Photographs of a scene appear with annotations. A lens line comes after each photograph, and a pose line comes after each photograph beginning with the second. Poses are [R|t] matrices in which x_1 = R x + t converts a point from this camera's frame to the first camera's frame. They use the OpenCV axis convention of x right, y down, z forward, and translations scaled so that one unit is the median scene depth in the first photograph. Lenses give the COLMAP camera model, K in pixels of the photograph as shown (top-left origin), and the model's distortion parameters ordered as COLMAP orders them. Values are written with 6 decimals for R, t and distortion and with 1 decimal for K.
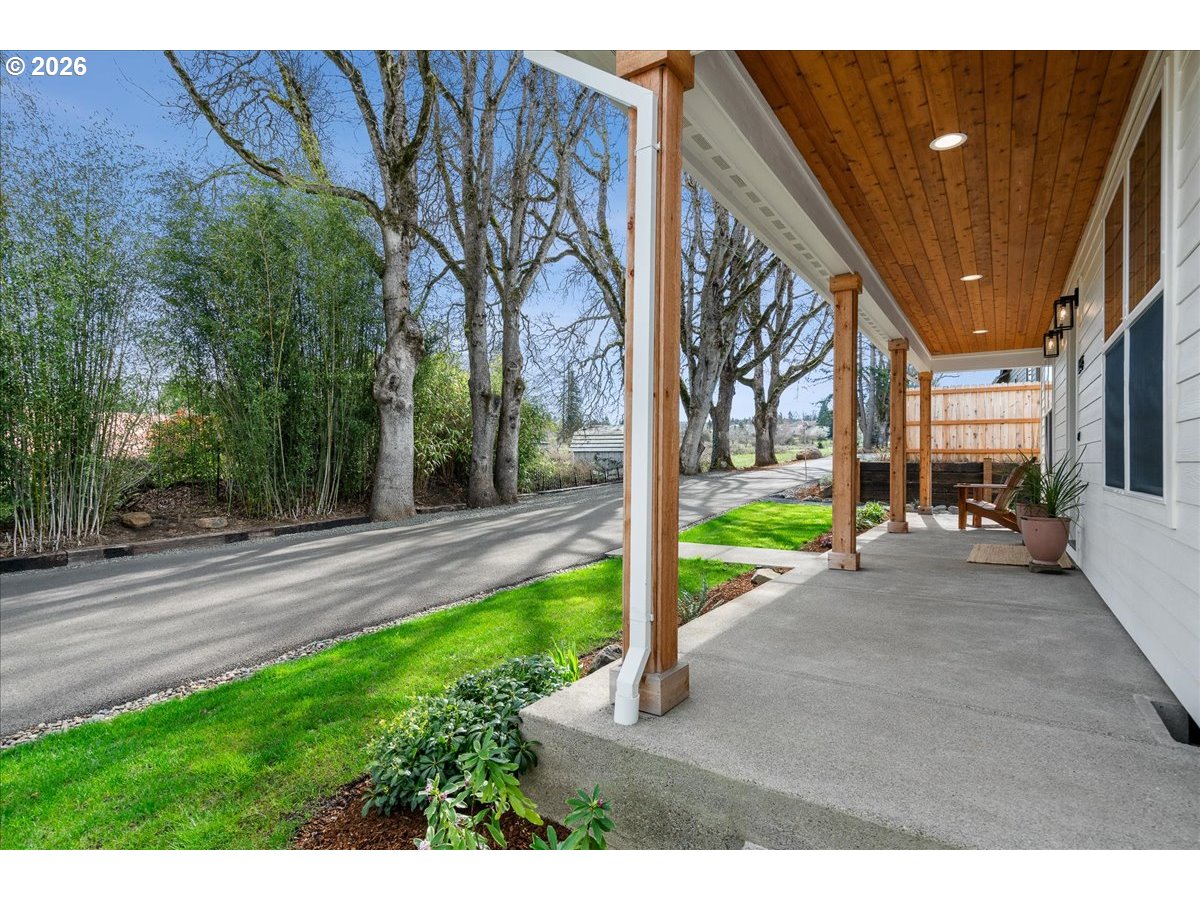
lens RADIAL K [[620.1, 0, 600.0], [0, 620.1, 450.0], [0, 0, 1]] dist [0.001600, 0.000115]
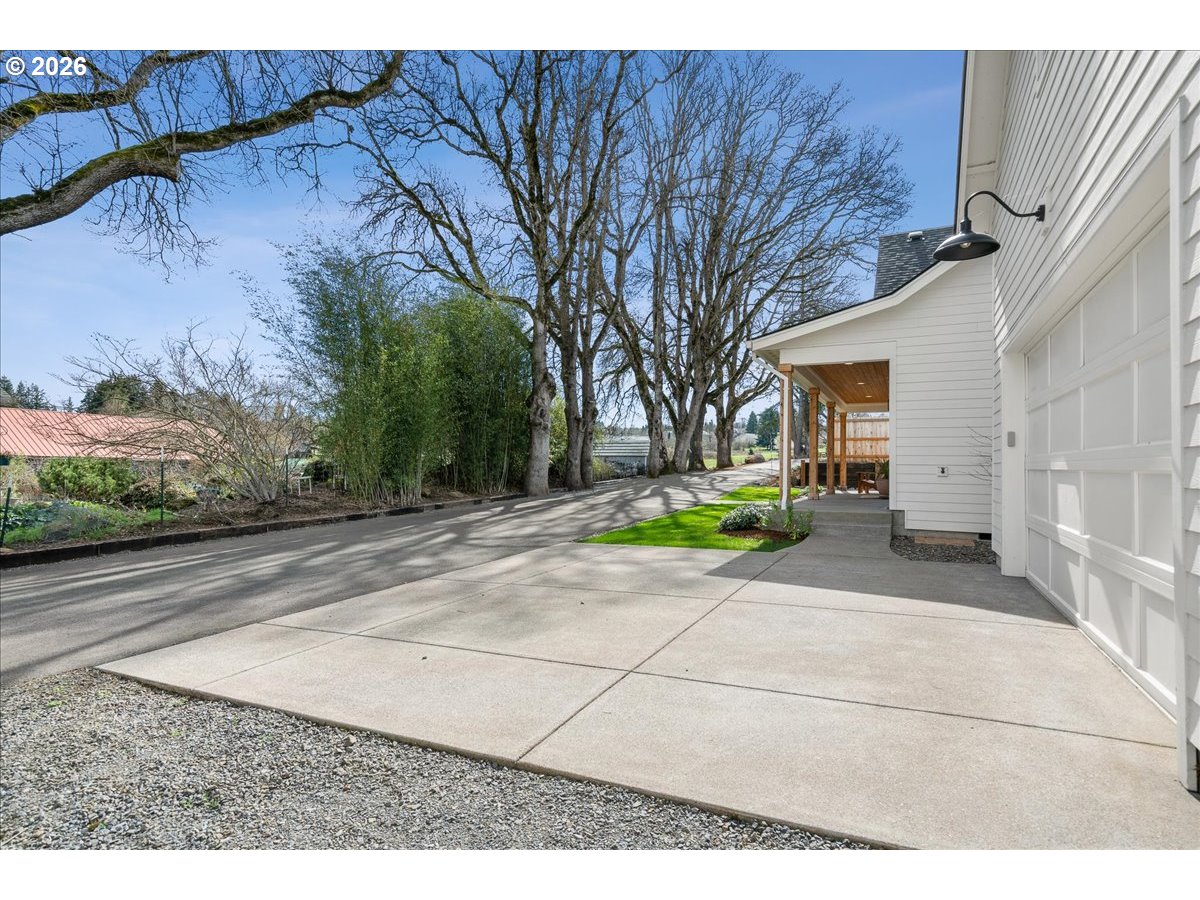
lens RADIAL K [[656.7, 0, 600.0], [0, 656.7, 450.0], [0, 0, 1]] dist [0.001047, 0.000090]
pose [[0.991877, 0.006169, 0.127049, -0.337112], [-0.005093, 0.999948, -0.008792, 0.004174], [-0.127097, 0.008074, 0.991857, -0.647406]]
